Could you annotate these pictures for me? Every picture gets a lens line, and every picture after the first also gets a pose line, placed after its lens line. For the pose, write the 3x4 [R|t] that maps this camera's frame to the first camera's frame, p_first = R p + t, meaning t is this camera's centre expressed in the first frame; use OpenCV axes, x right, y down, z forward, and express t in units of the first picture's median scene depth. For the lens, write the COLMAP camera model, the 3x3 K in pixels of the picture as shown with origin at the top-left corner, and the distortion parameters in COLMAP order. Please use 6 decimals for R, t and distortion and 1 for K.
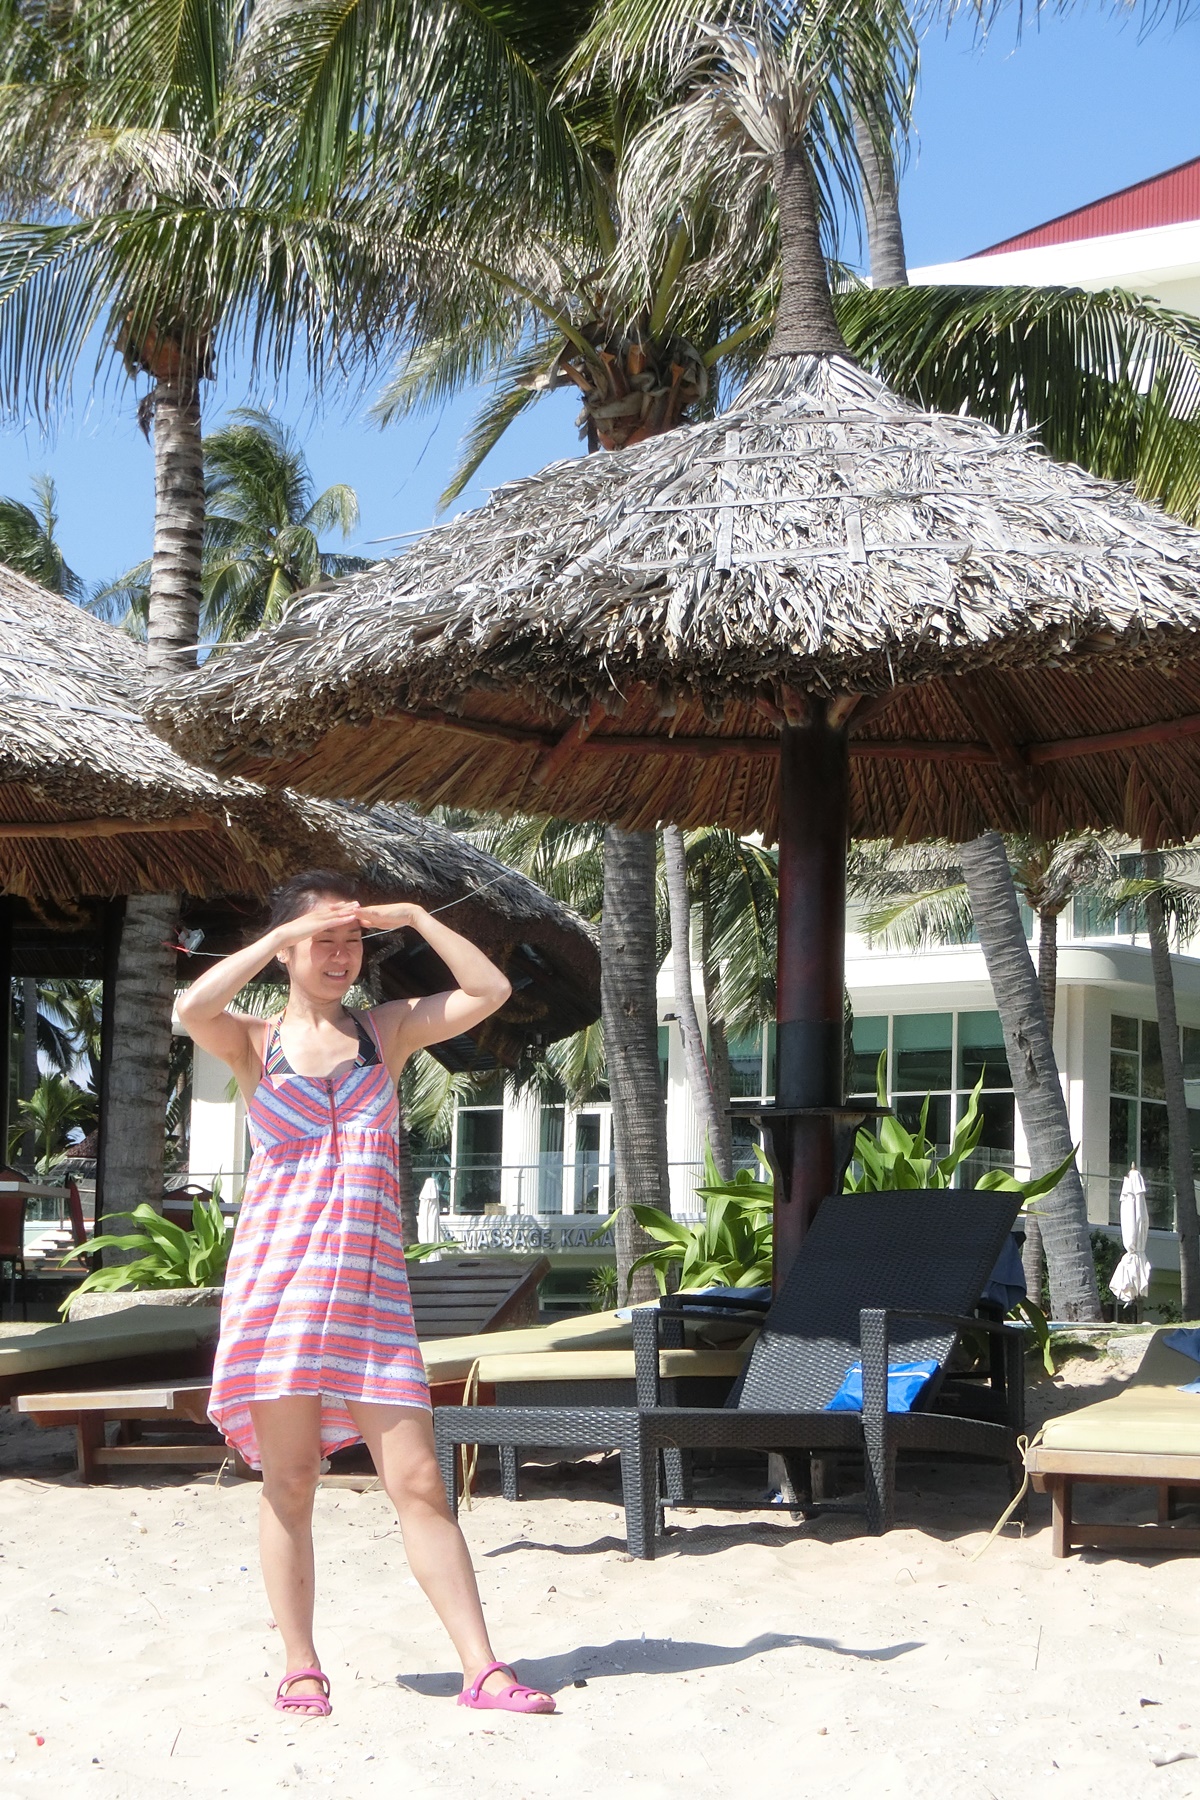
lens RADIAL K [[4407.7, 0, 594.6], [0, 4407.7, 895.2], [0, 0, 1]] dist [0.740595, -10.847421]
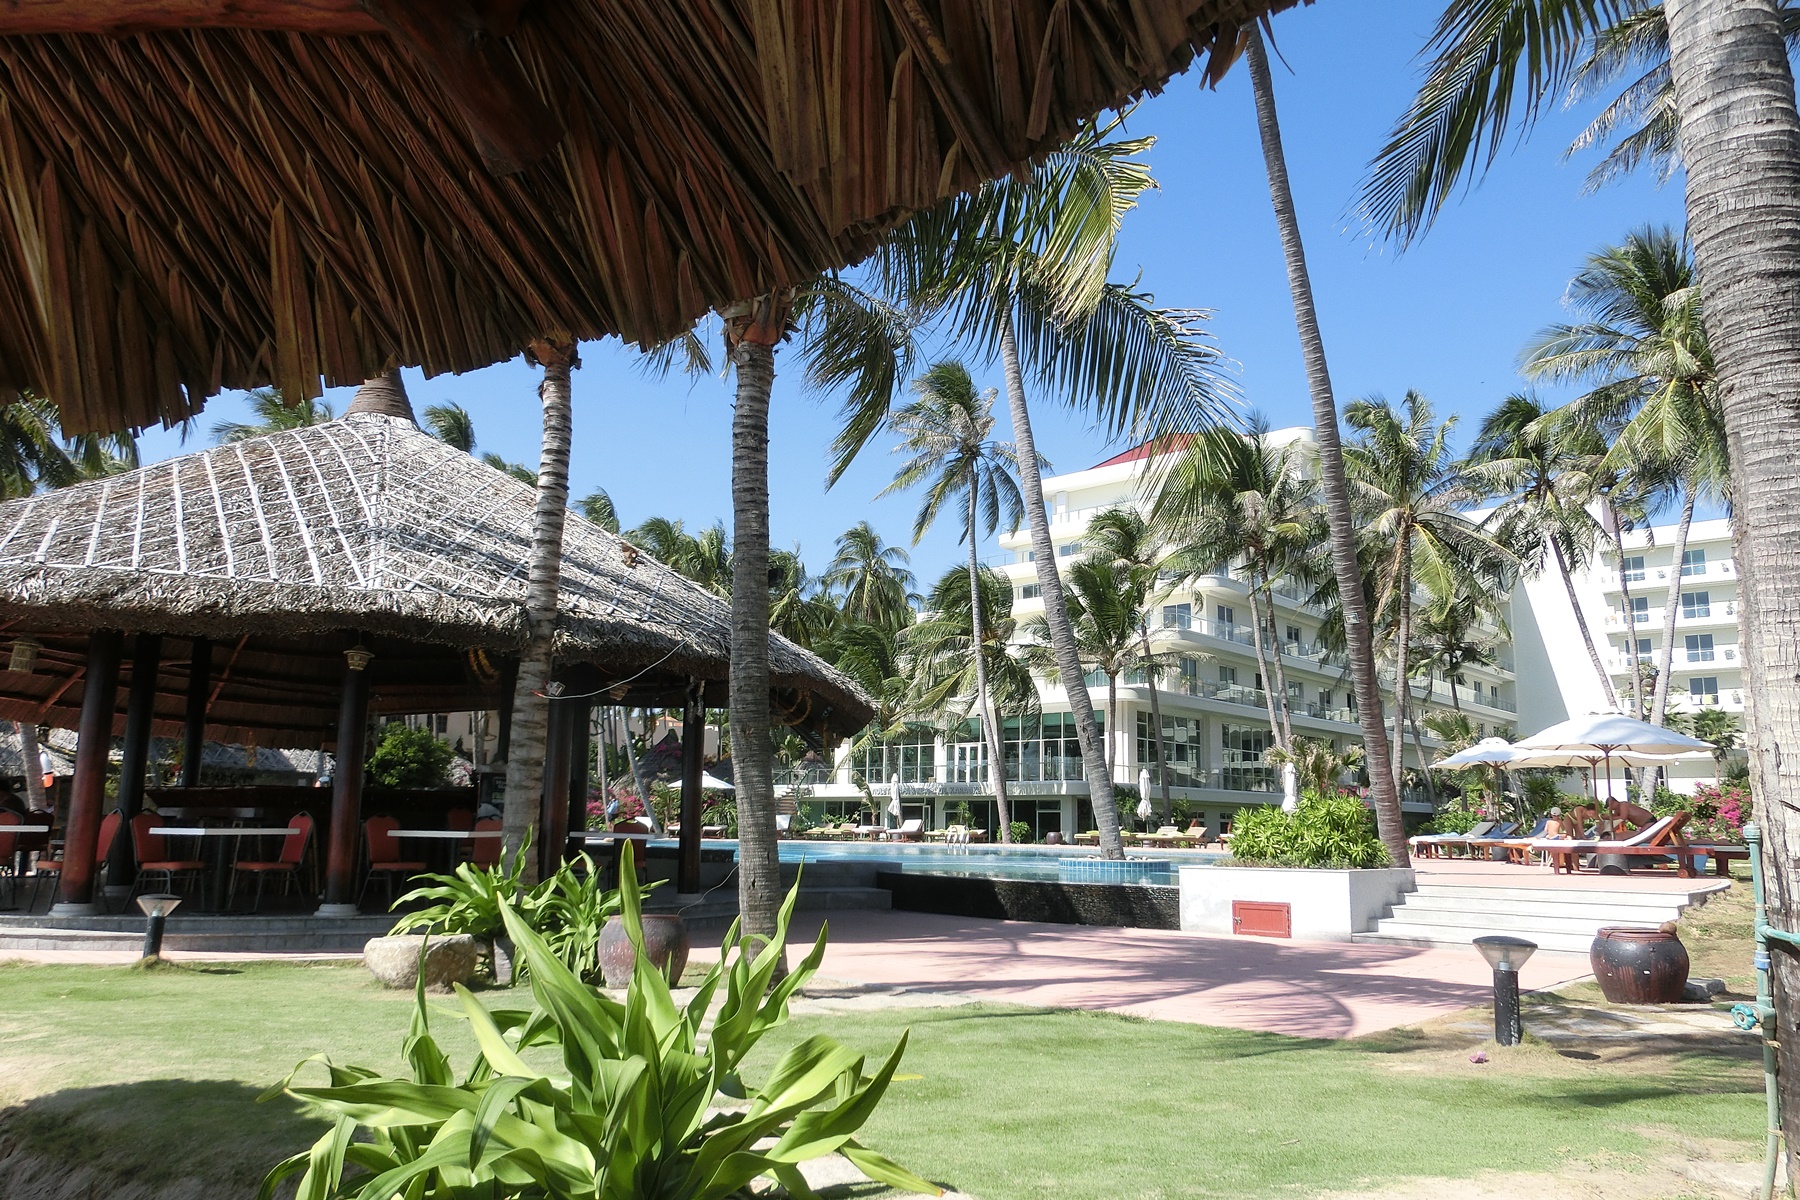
lens RADIAL K [[1240.6, 0, 905.6], [0, 1240.6, 603.4], [0, 0, 1]] dist [-0.020701, 0.009517]
pose [[0.997174, -0.021465, -0.071989, 0.126140], [0.017184, 0.998076, -0.059574, 0.013246], [0.073130, 0.058169, 0.995625, 0.893300]]
